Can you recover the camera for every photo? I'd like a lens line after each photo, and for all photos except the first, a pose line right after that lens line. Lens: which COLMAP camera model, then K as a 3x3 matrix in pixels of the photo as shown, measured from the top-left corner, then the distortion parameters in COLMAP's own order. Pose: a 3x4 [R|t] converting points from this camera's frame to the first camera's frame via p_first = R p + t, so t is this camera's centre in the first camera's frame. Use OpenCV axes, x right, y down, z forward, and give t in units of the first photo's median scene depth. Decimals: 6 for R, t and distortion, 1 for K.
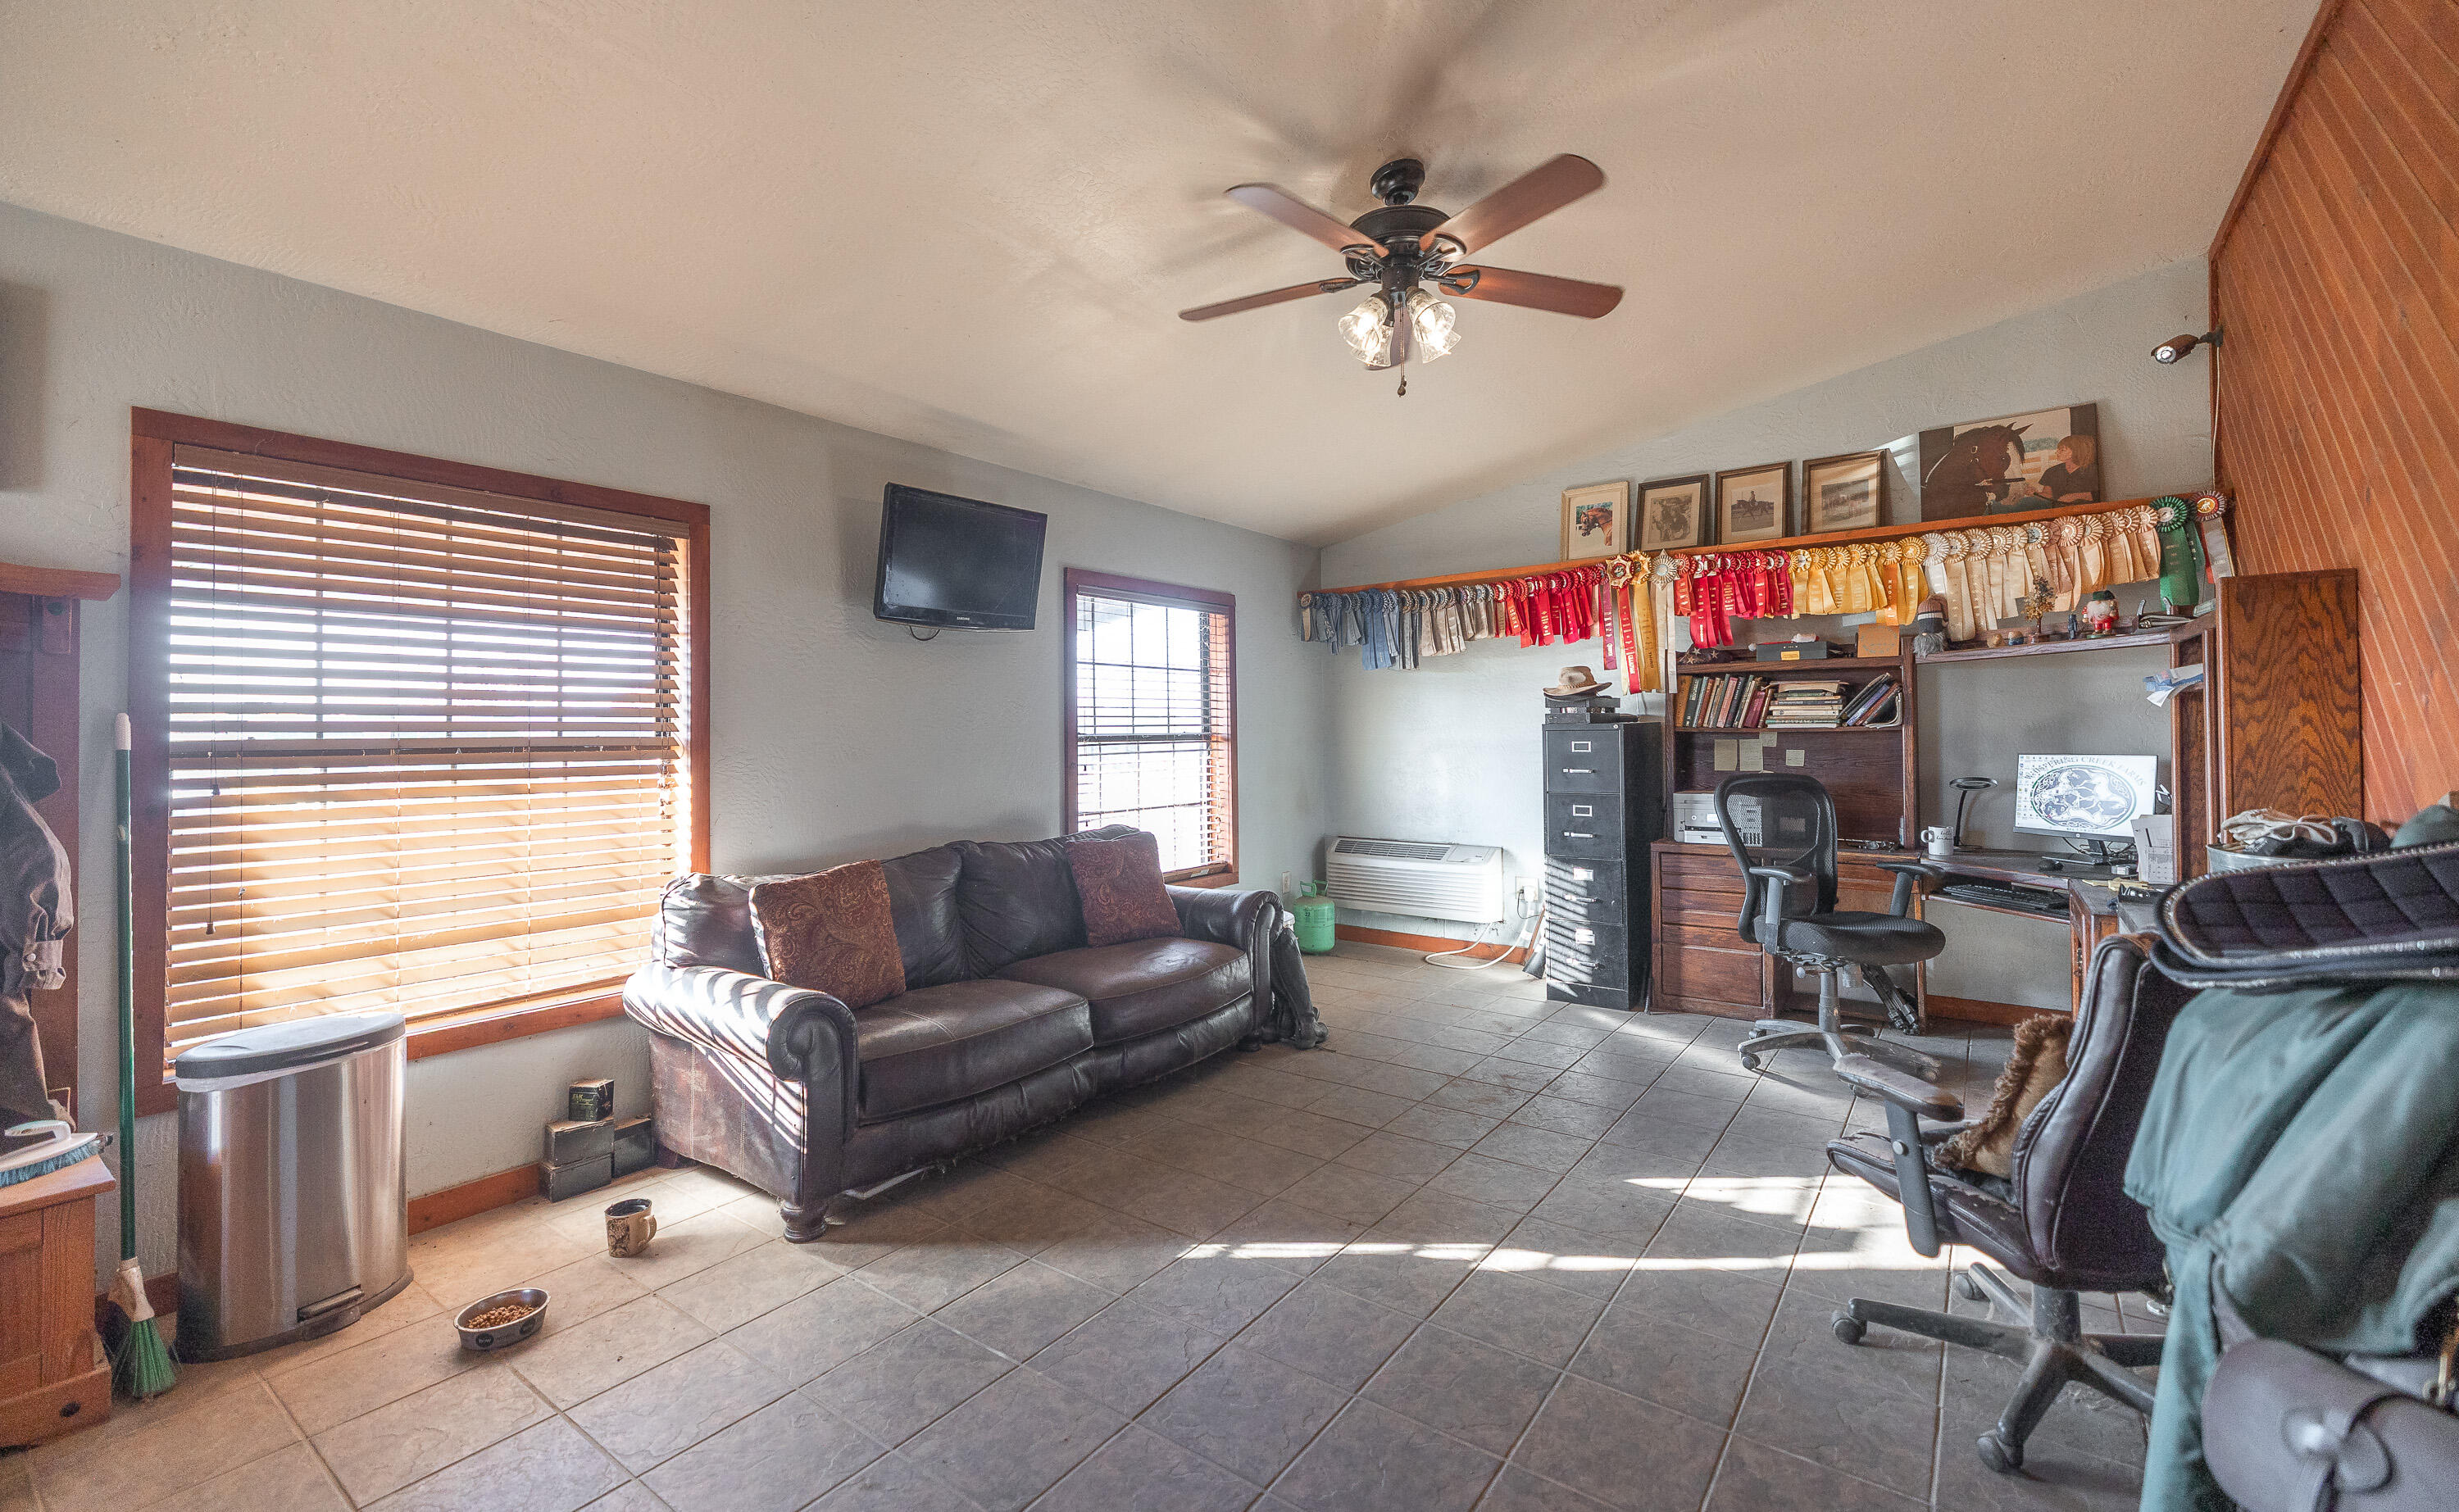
lens RADIAL K [[1032.2, 0, 1238.8], [0, 1032.2, 722.6], [0, 0, 1]] dist [-0.001403, -0.000072]
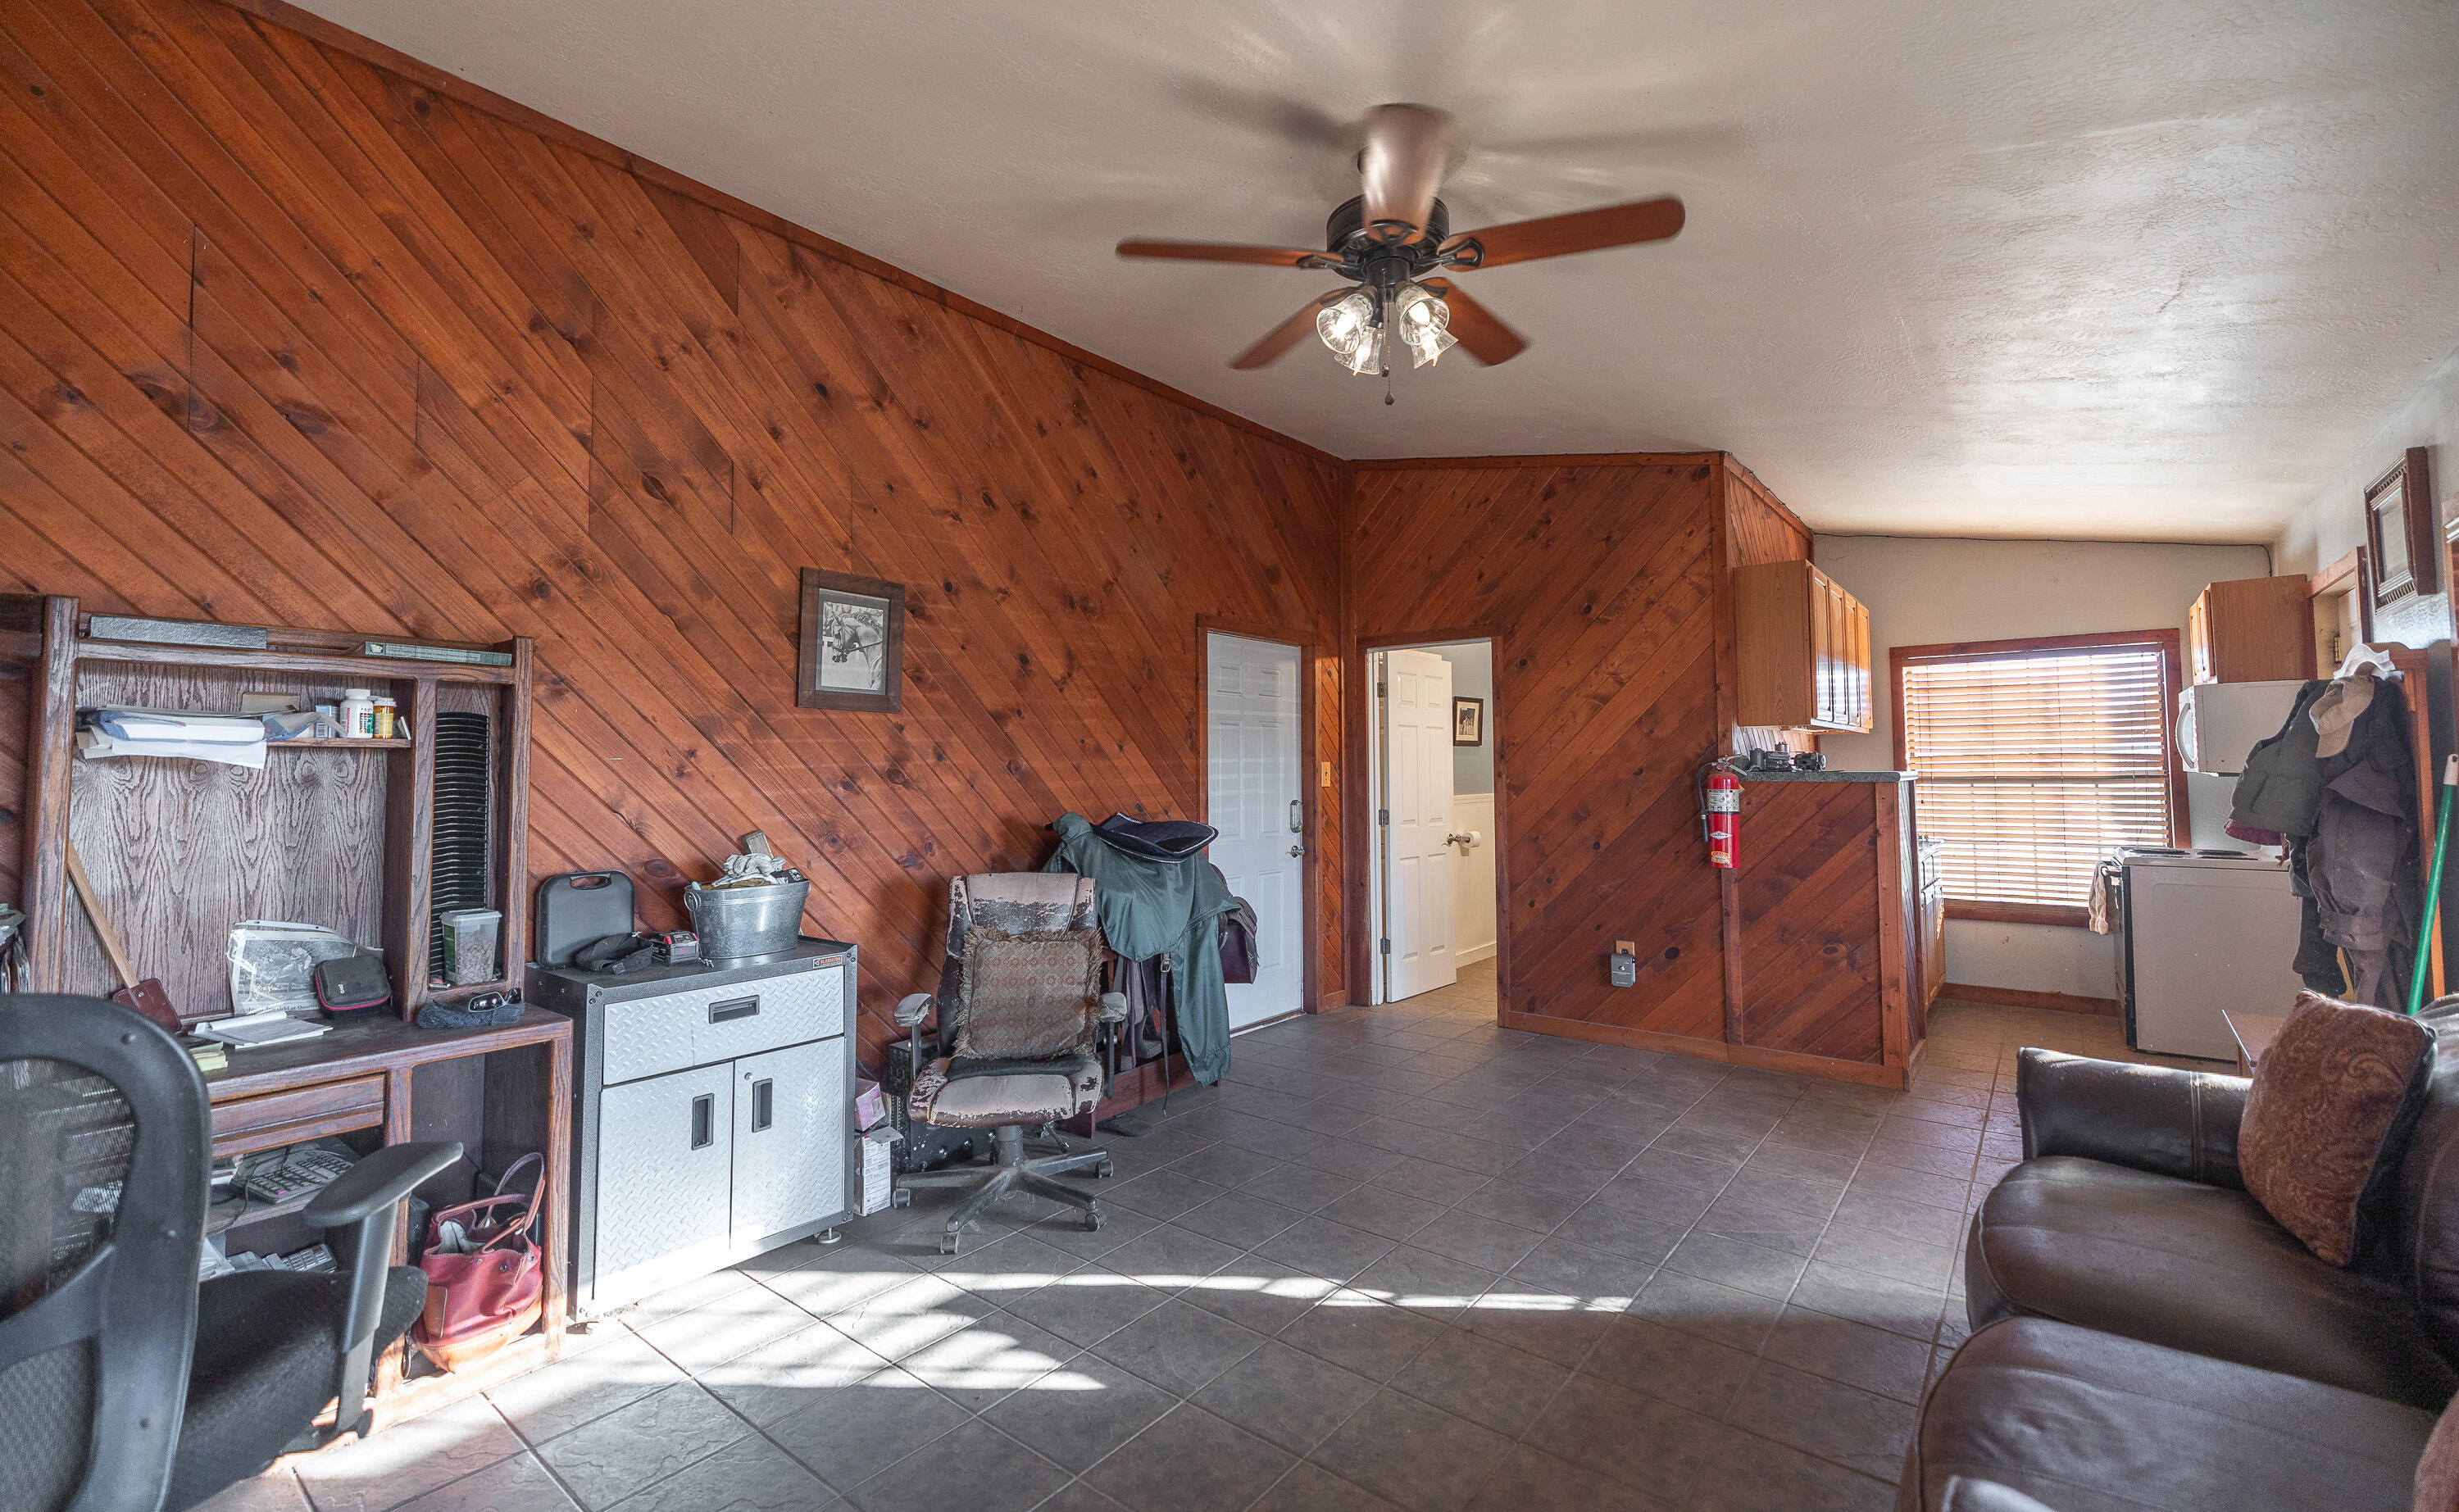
lens RADIAL K [[1032.2, 0, 1238.8], [0, 1032.2, 722.6], [0, 0, 1]] dist [-0.001403, -0.000072]
pose [[-0.999191, 0.022037, 0.033650, 0.148908], [0.020000, 0.998015, -0.059713, 0.003589], [-0.034899, -0.058991, -0.997648, 1.102225]]
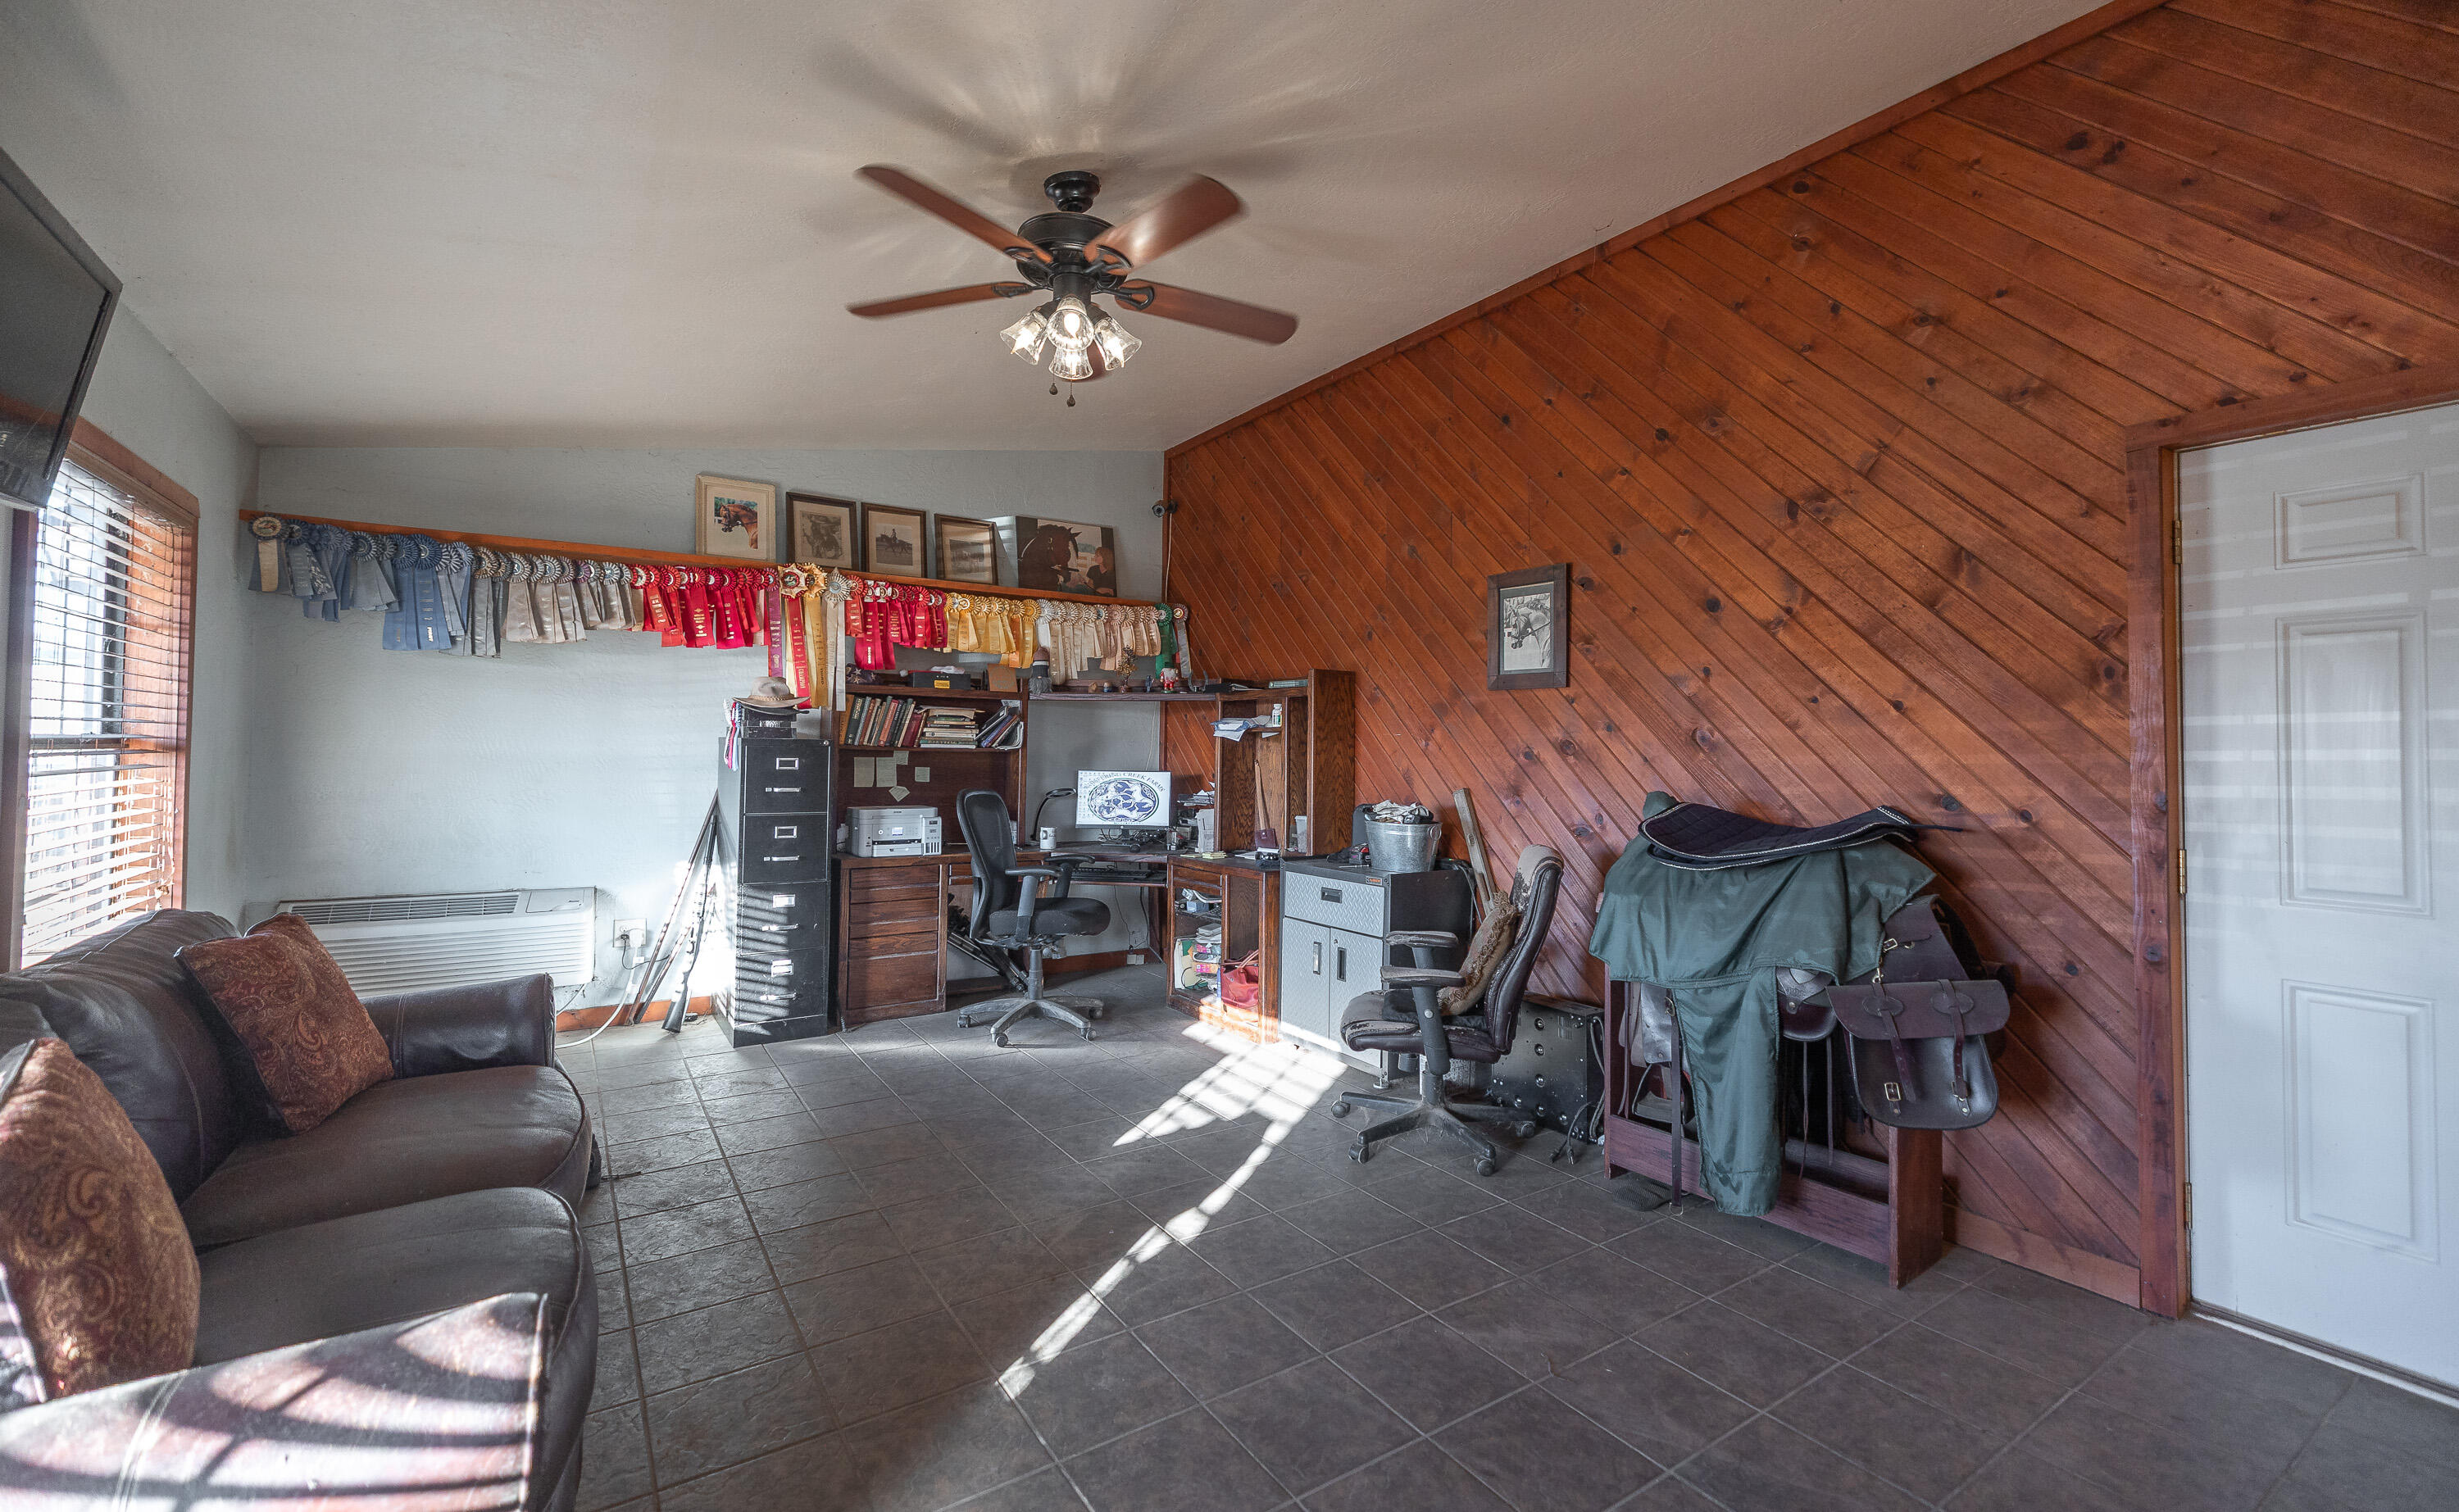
lens RADIAL K [[1032.2, 0, 1238.8], [0, 1032.2, 722.6], [0, 0, 1]] dist [-0.001403, -0.000072]
pose [[0.337465, 0.041780, 0.940410, -0.416941], [-0.026964, 0.999034, -0.034708, 0.007744], [-0.940952, -0.013644, 0.338266, 0.304521]]
